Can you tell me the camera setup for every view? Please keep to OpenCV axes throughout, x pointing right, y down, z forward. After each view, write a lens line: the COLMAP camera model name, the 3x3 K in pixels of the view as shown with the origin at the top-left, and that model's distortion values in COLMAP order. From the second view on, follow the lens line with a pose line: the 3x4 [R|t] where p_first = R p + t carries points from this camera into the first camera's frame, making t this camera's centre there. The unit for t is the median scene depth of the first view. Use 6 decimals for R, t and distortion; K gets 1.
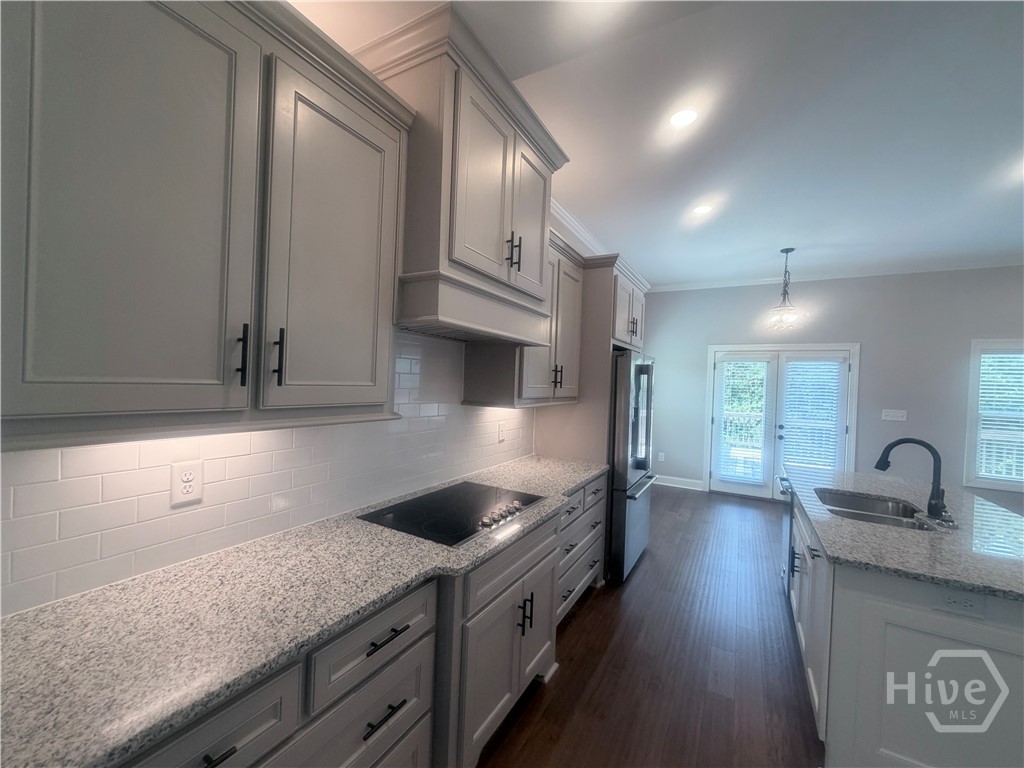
lens RADIAL K [[411.9, 0, 512.2], [0, 411.9, 383.9], [0, 0, 1]] dist [0.000906, 0.000034]
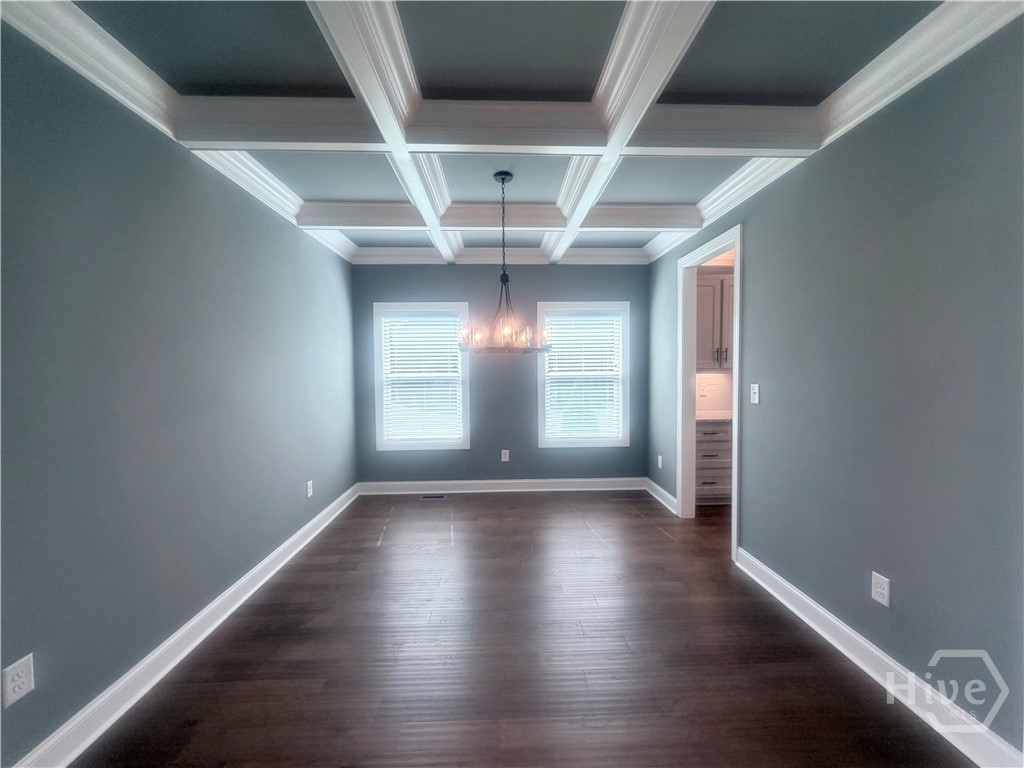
lens RADIAL K [[411.9, 0, 513.6], [0, 411.9, 384.5], [0, 0, 1]] dist [0.000906, 0.000034]
pose [[0.520050, -0.000691, -0.854136, 0.317793], [0.023704, 0.999626, 0.013623, 0.021068], [0.853807, -0.027331, 0.519872, -0.508167]]
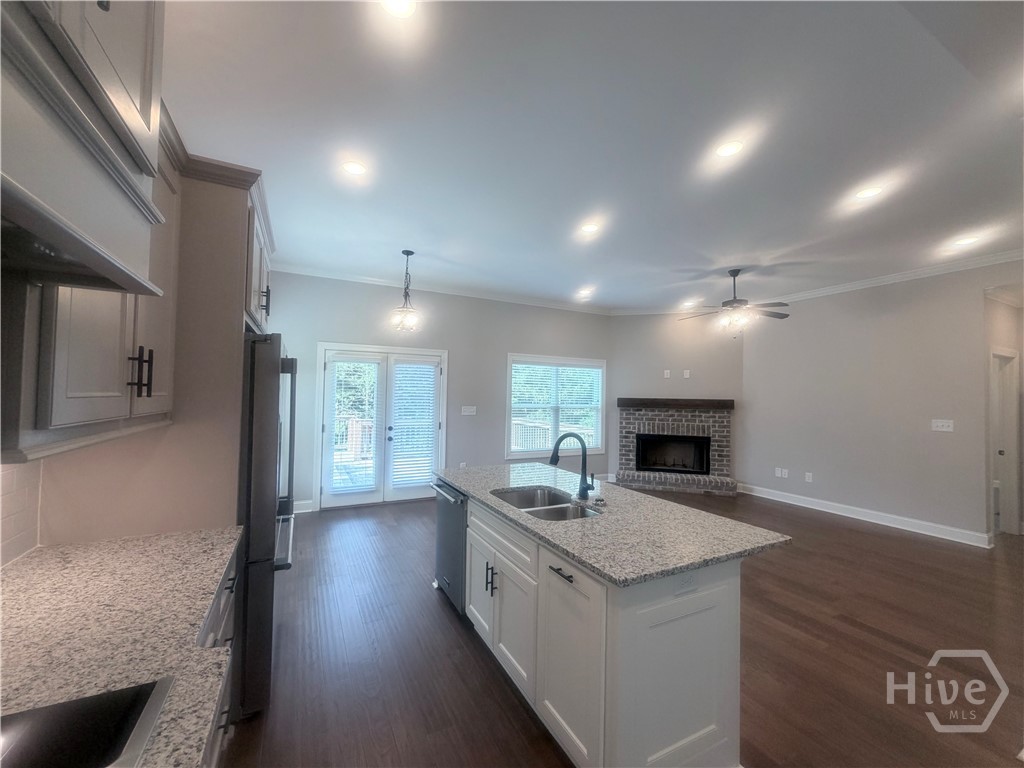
lens RADIAL K [[411.9, 0, 514.1], [0, 411.9, 383.7], [0, 0, 1]] dist [0.000906, 0.000034]
pose [[0.550726, -0.001909, 0.834684, -0.028366], [0.007613, 0.999967, -0.002736, -0.000523], [-0.834651, 0.007862, 0.550722, 0.235844]]
